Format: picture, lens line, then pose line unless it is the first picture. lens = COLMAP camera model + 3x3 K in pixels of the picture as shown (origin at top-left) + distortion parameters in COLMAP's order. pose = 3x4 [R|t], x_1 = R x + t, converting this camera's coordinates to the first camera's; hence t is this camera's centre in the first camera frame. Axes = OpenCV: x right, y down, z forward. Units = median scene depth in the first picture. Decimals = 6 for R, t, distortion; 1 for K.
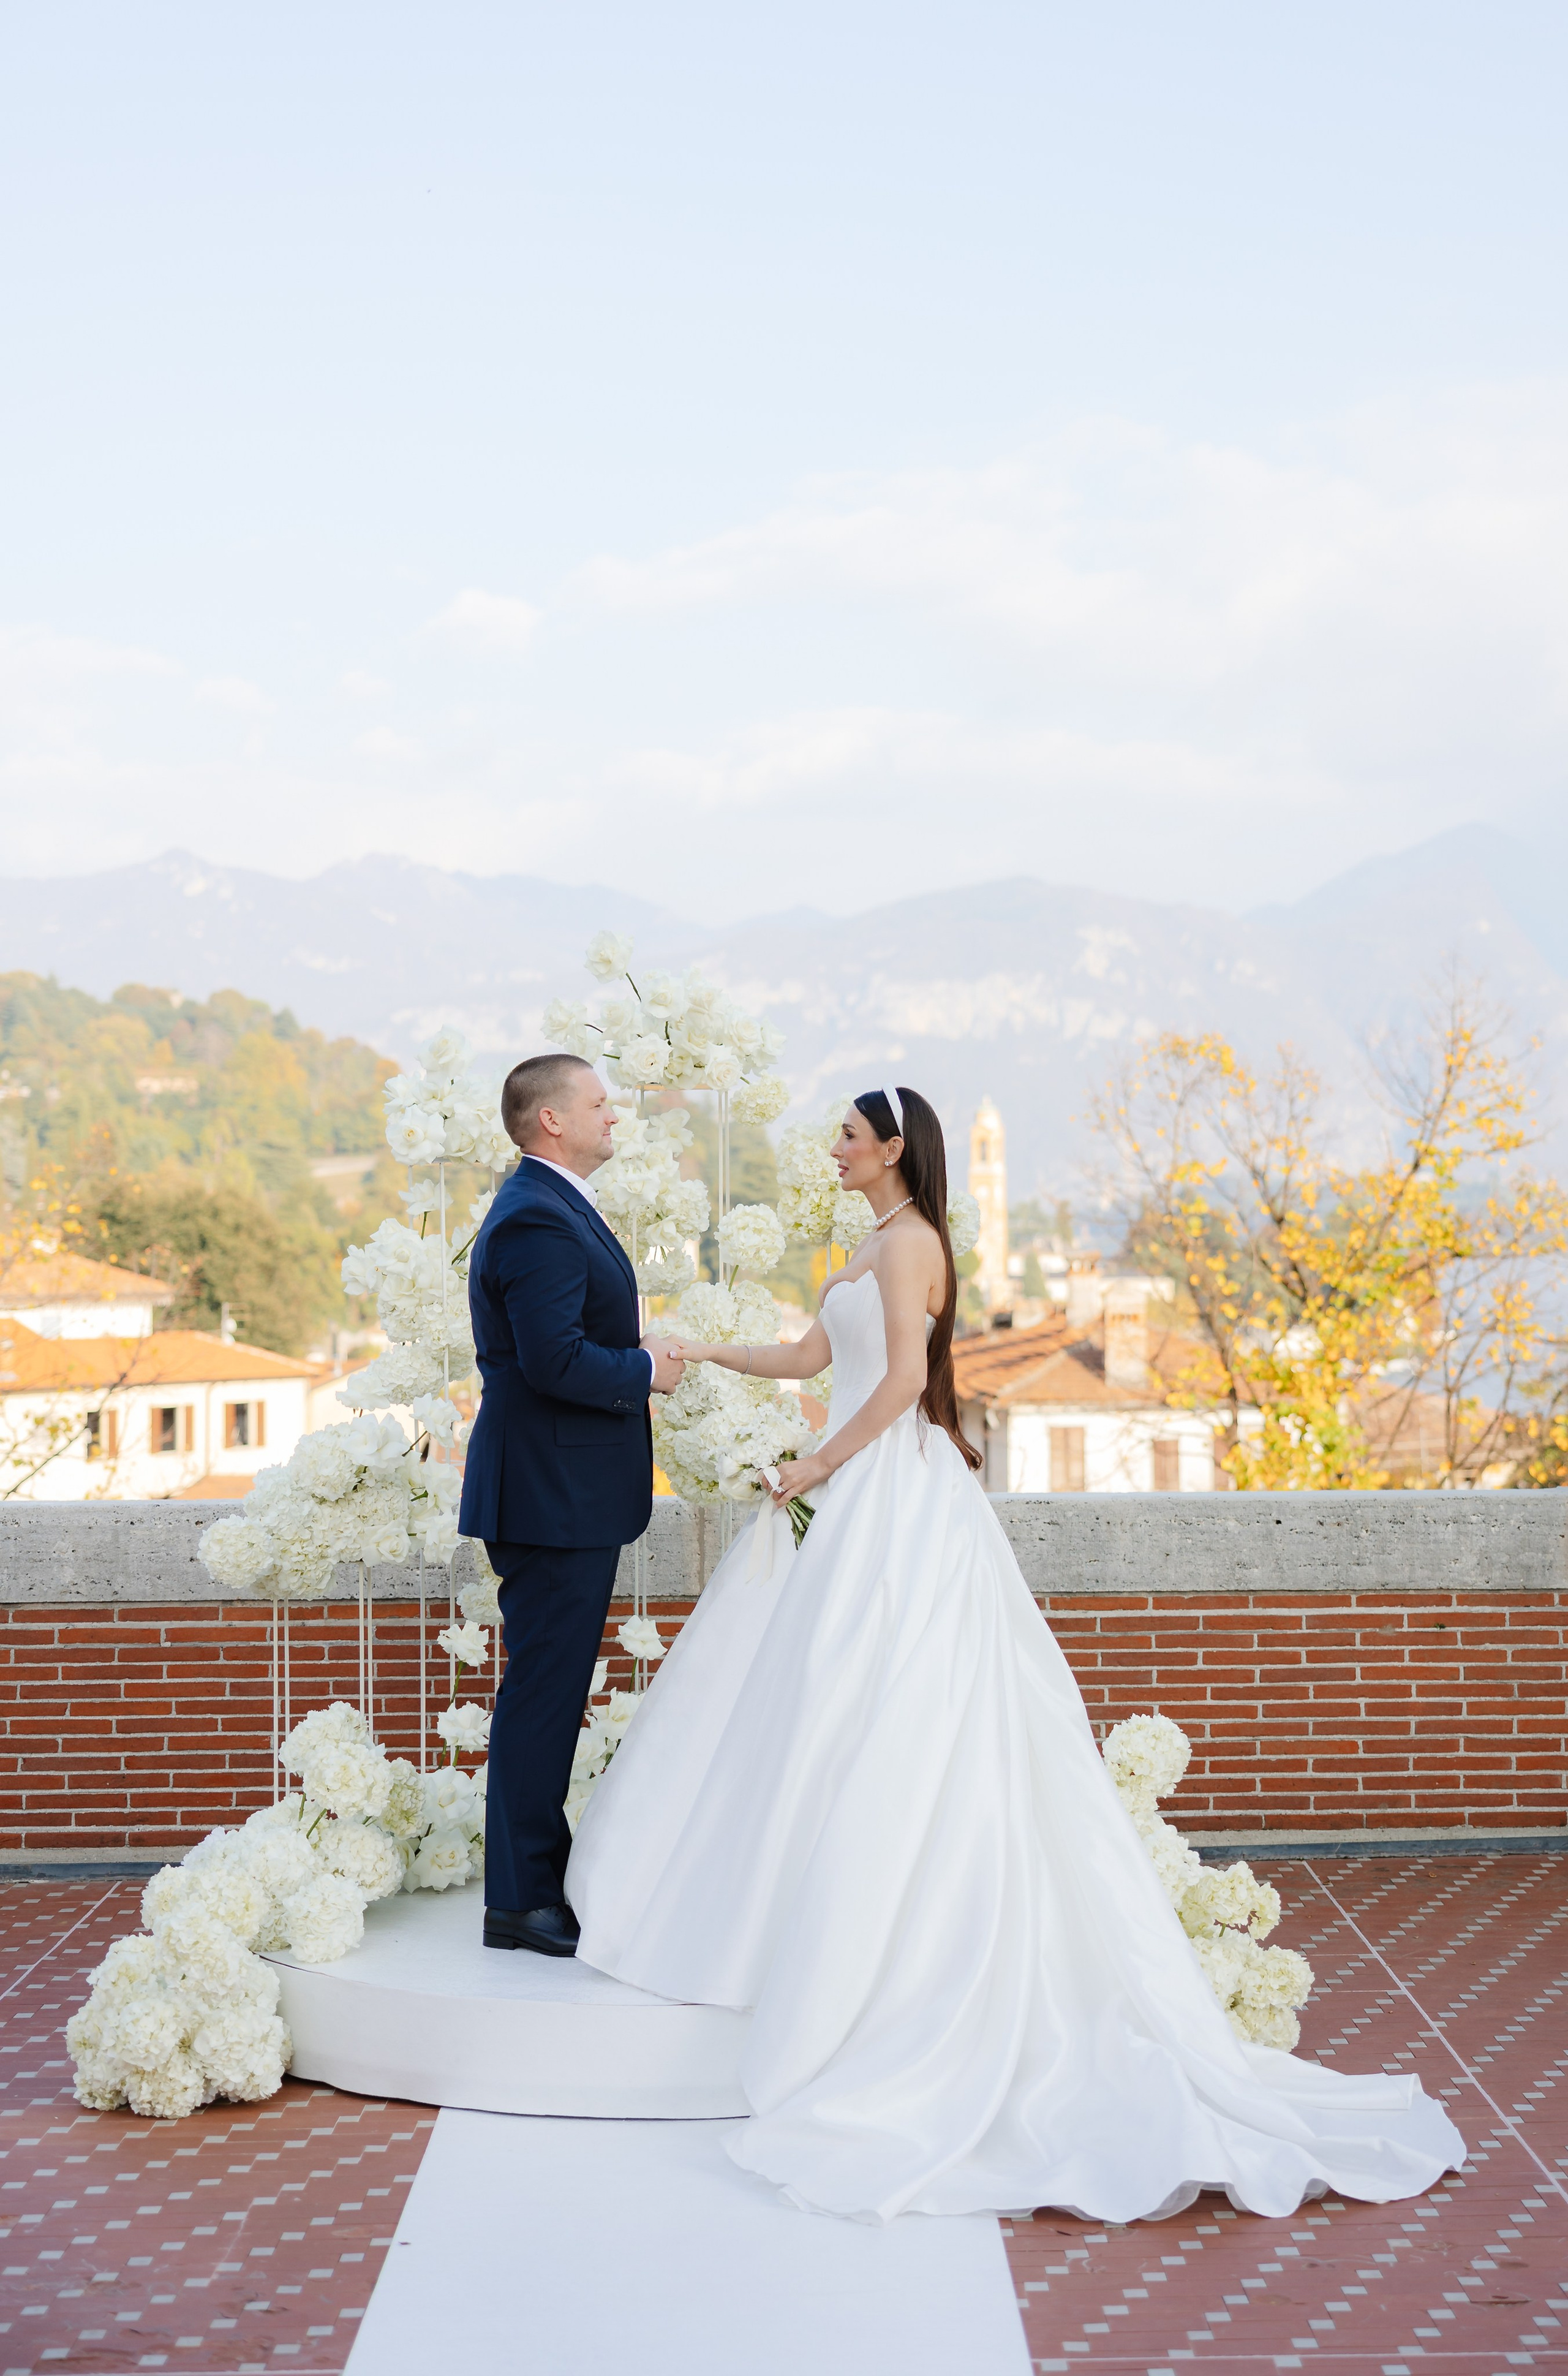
lens RADIAL K [[3172.8, 0, 870.8], [0, 3172.8, 1098.9], [0, 0, 1]] dist [0.007839, 0.020663]
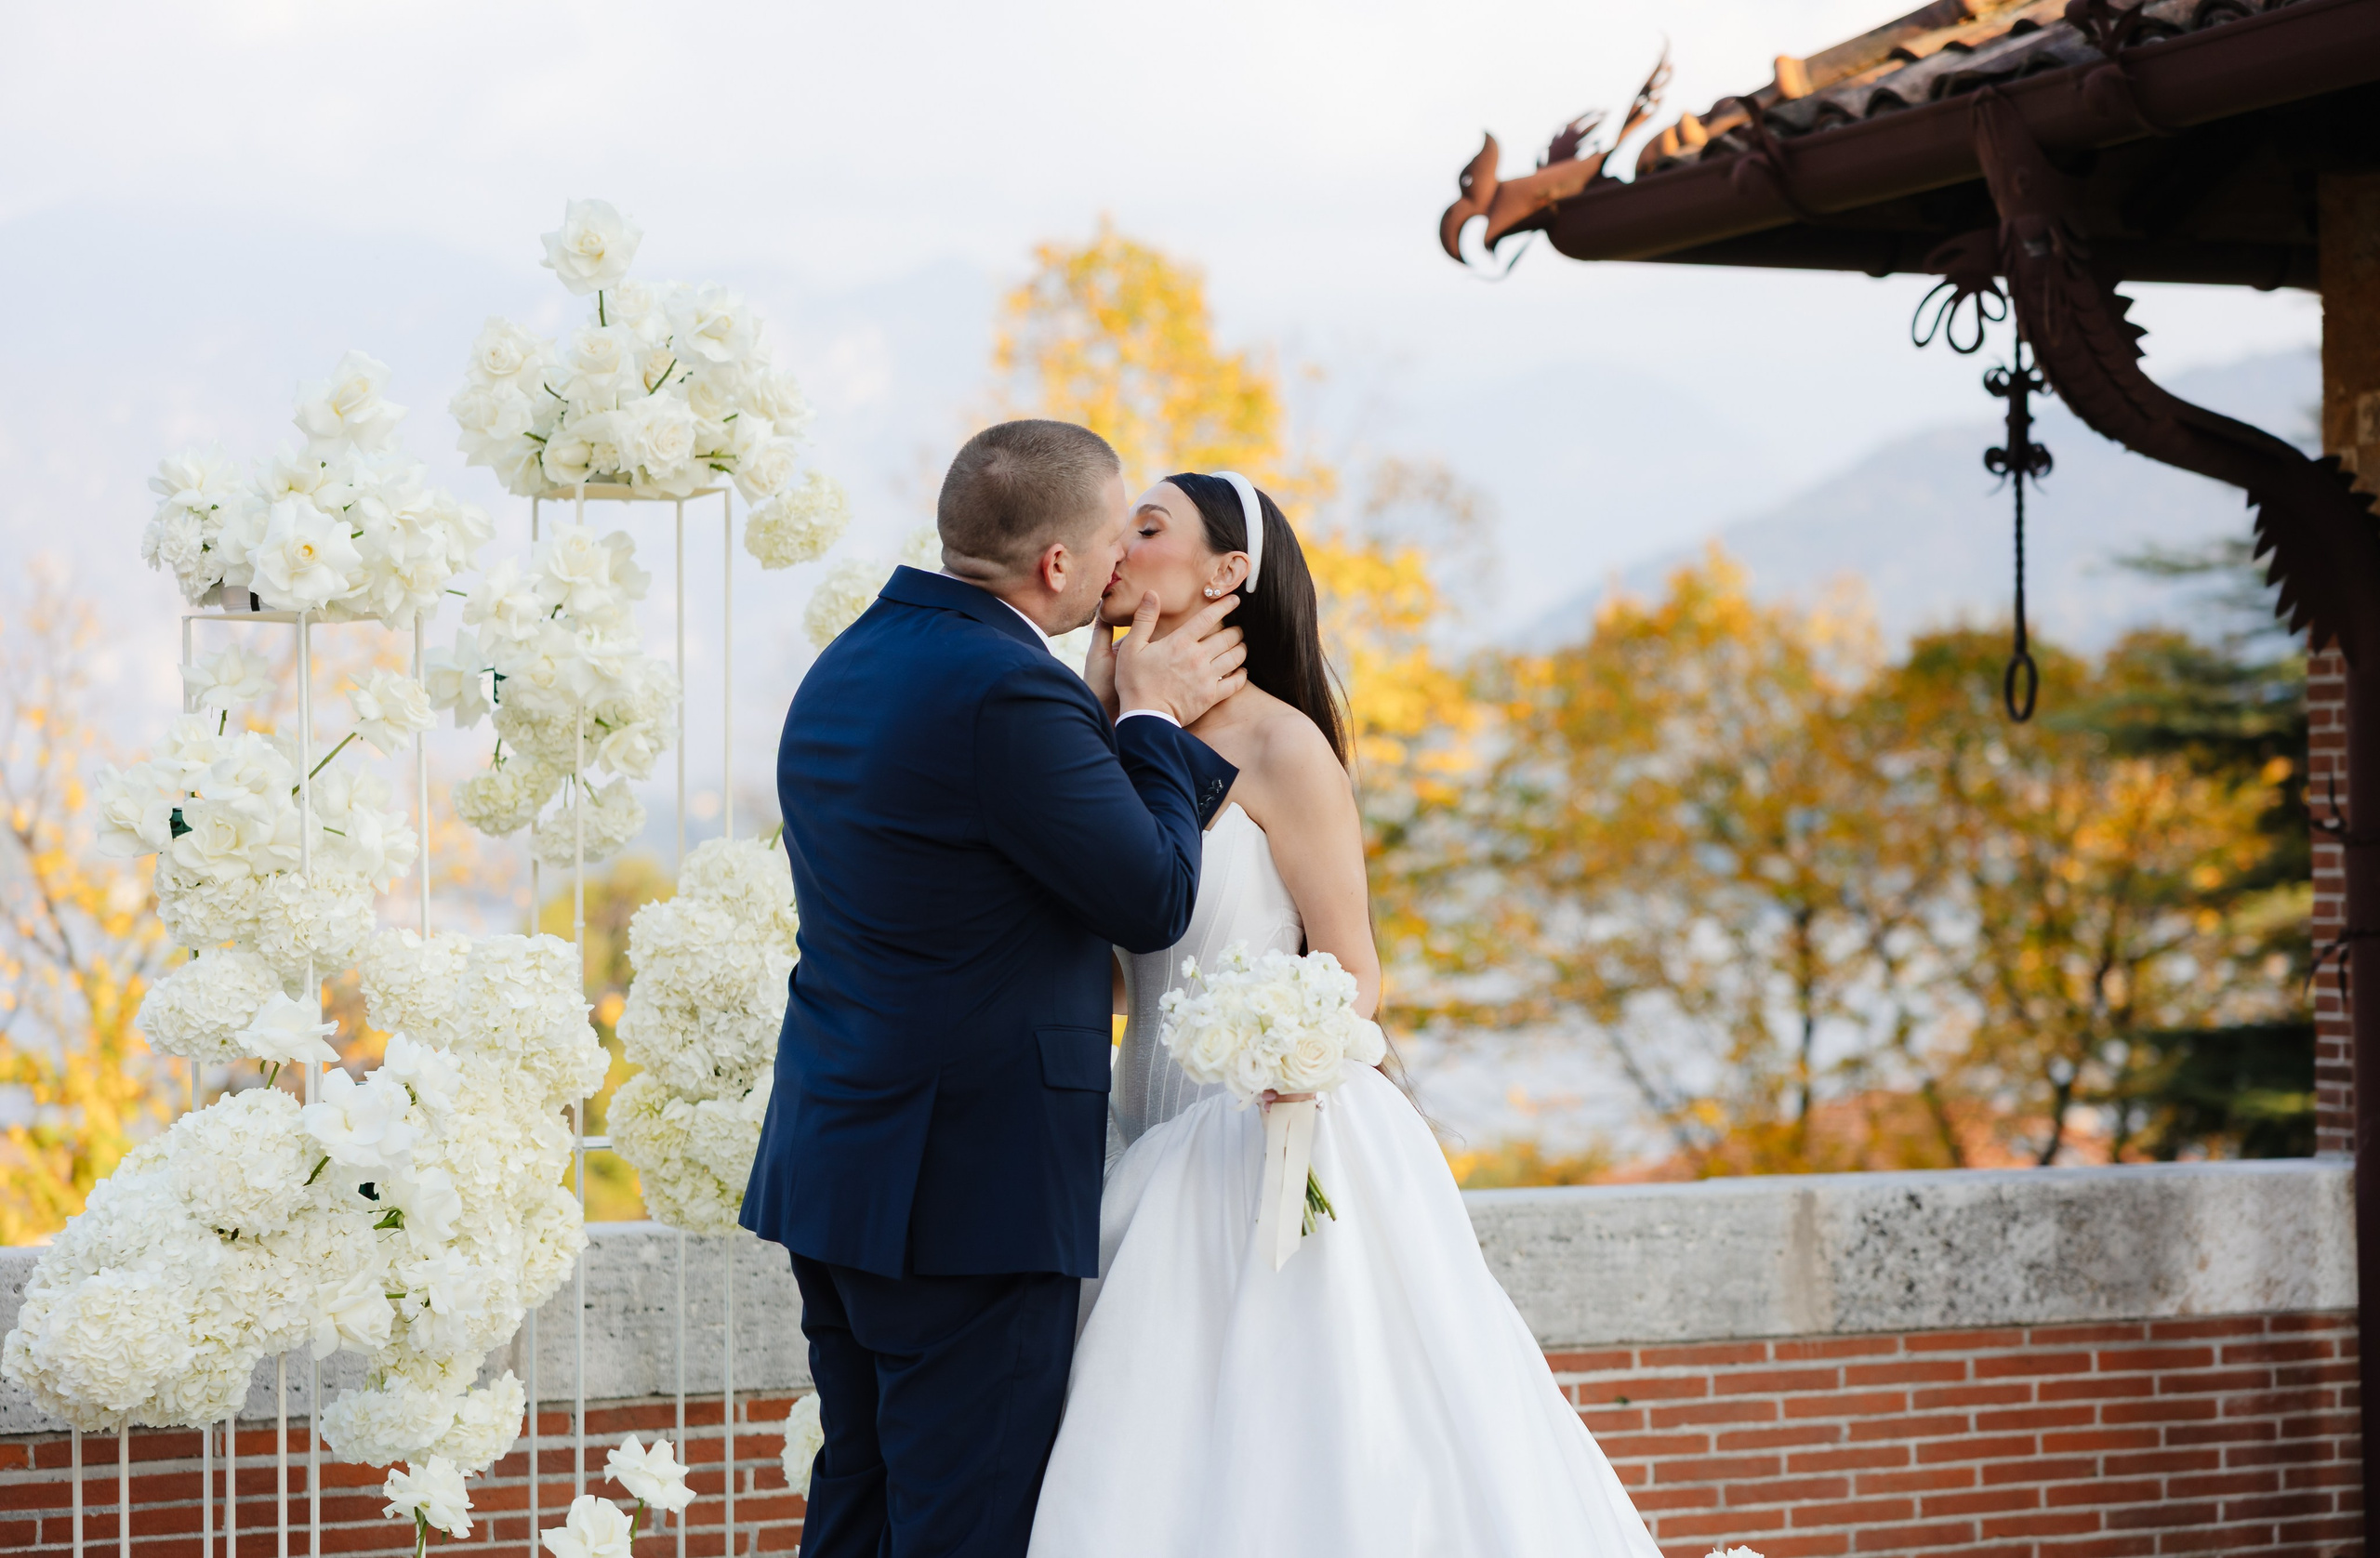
lens RADIAL K [[4708.8, 0, 1152.5], [0, 4708.8, 704.9], [0, 0, 1]] dist [0.006923, 0.171480]
pose [[0.904854, 0.018552, 0.425317, -0.308683], [-0.020335, 0.999793, -0.000349, 0.029893], [-0.425236, -0.008333, 0.905044, 0.193064]]
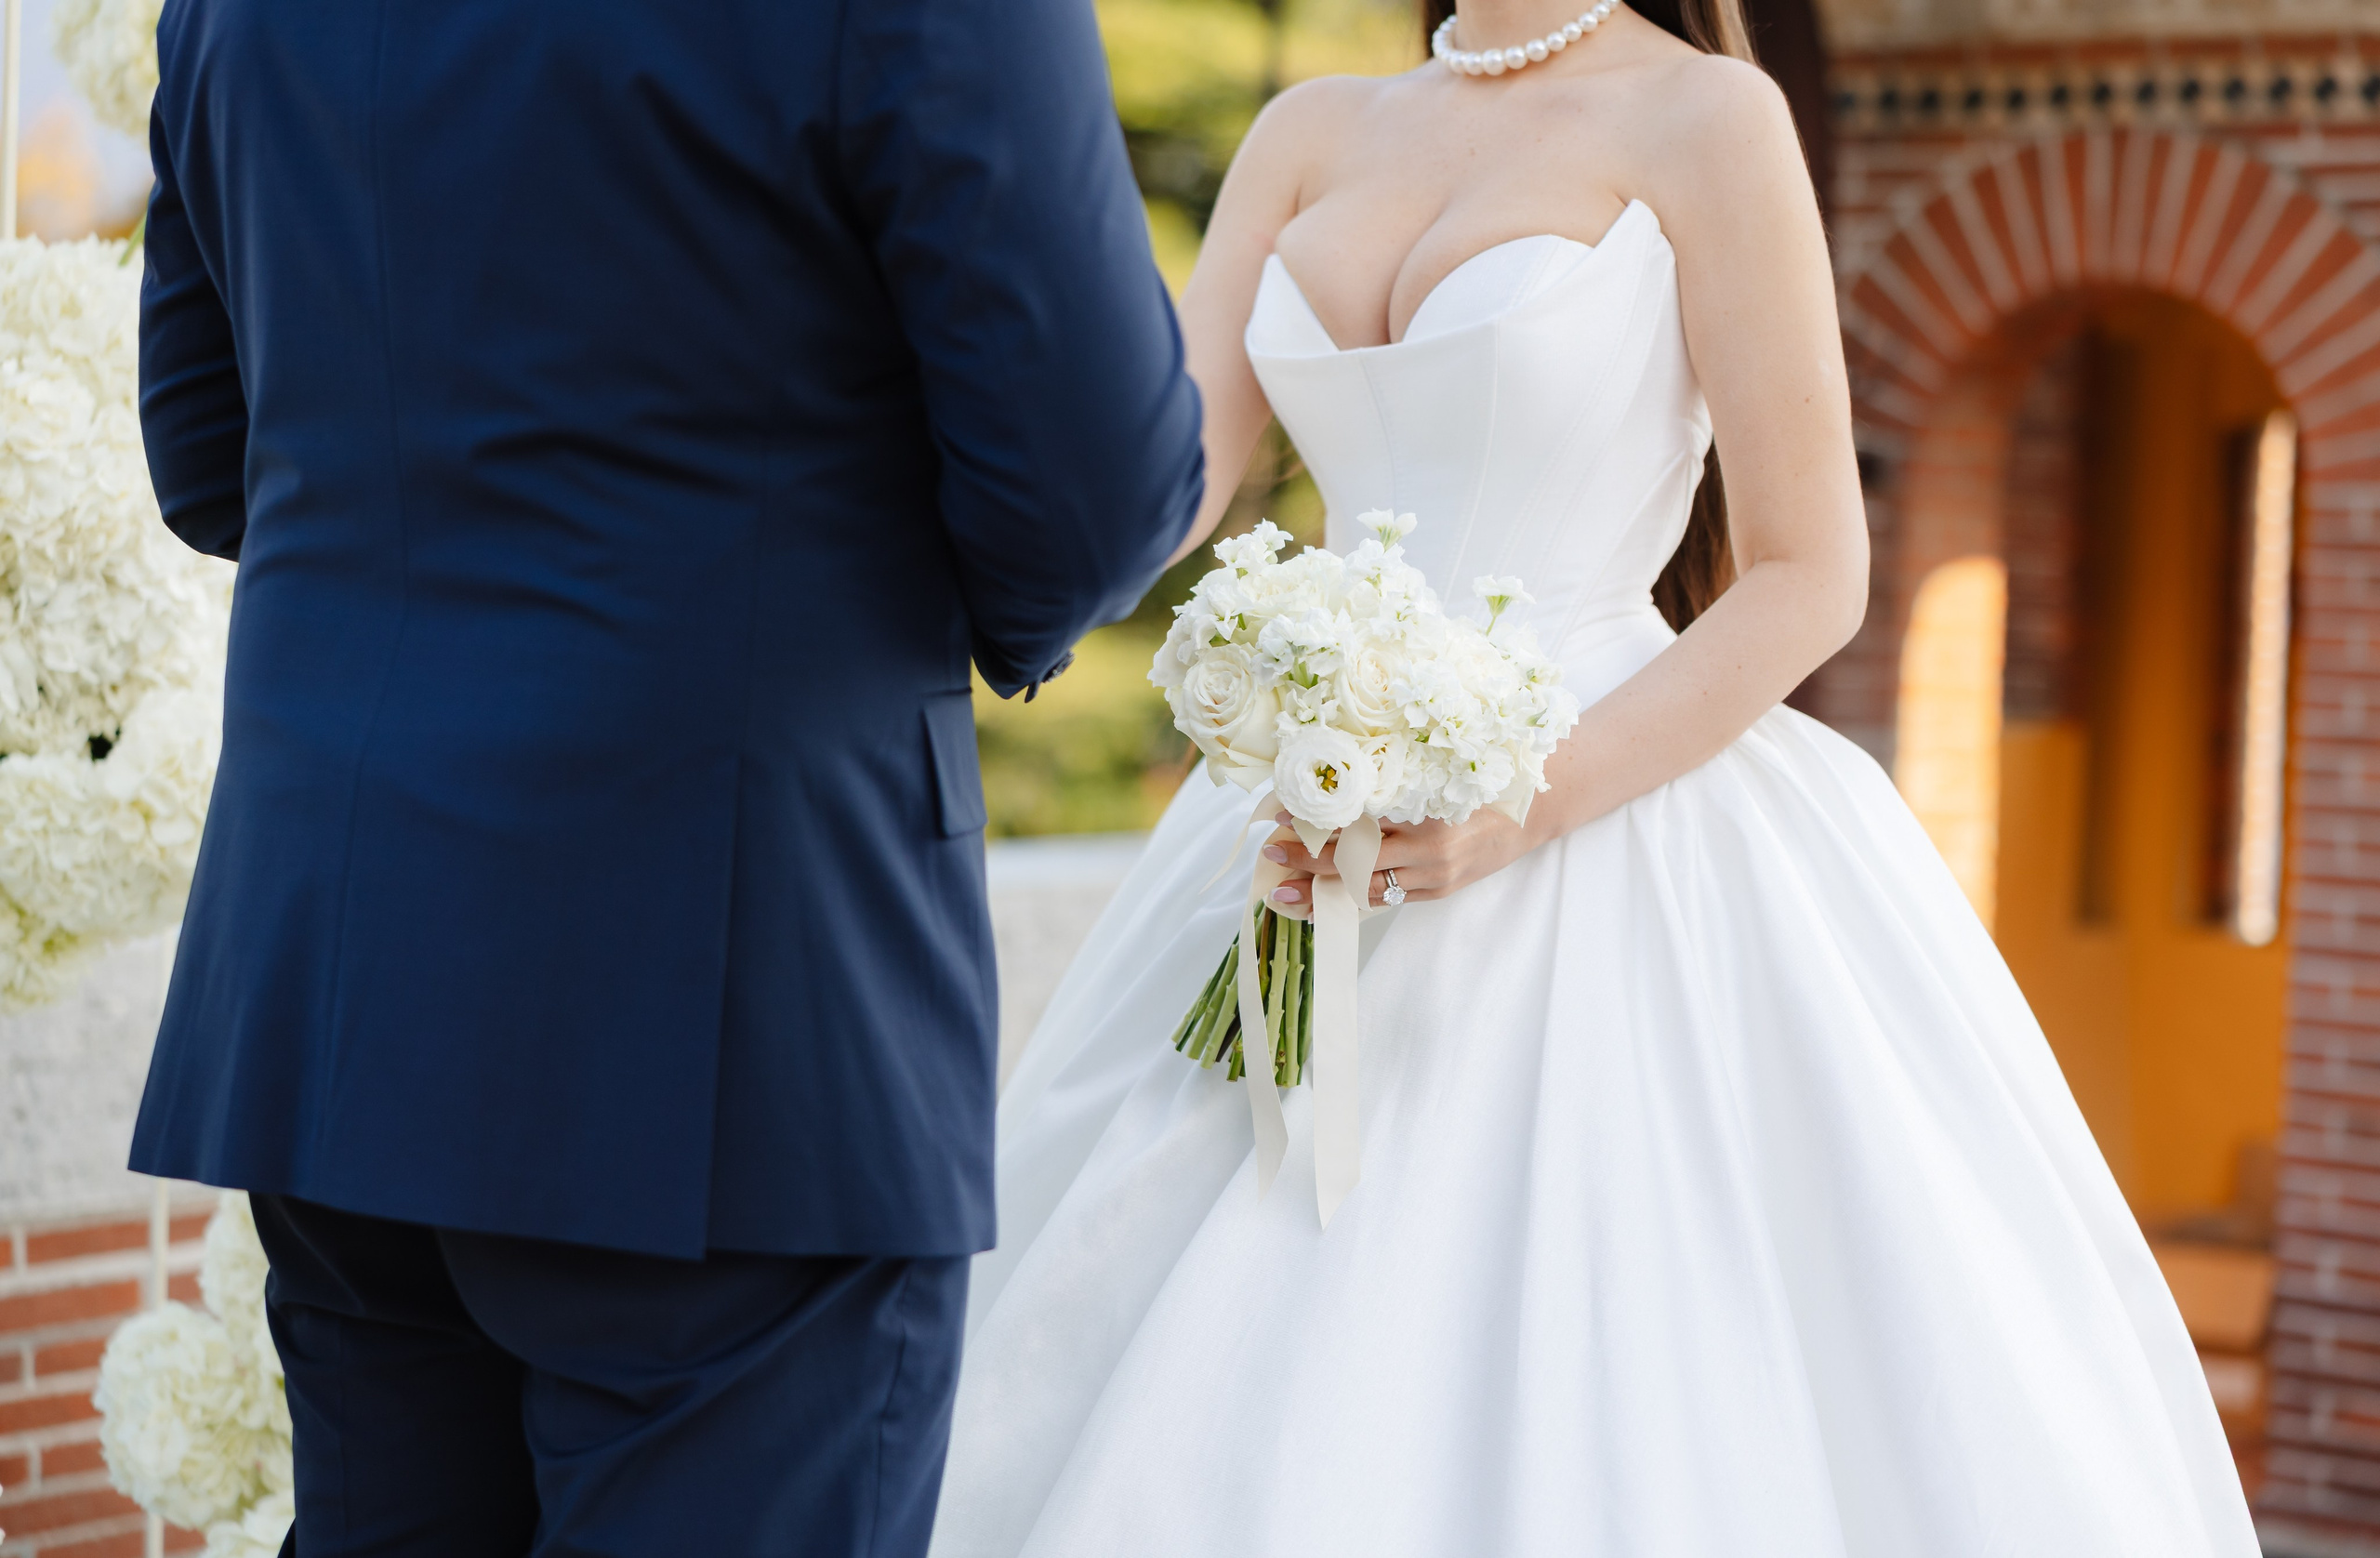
lens RADIAL K [[4637.8, 0, 1193.3], [0, 4637.8, 769.8], [0, 0, 1]] dist [-0.062599, -0.255032]
pose [[0.644088, -0.014538, 0.764813, -0.276222], [-0.072845, 0.994110, 0.080244, 0.058448], [-0.761475, -0.107397, 0.639235, 0.590811]]
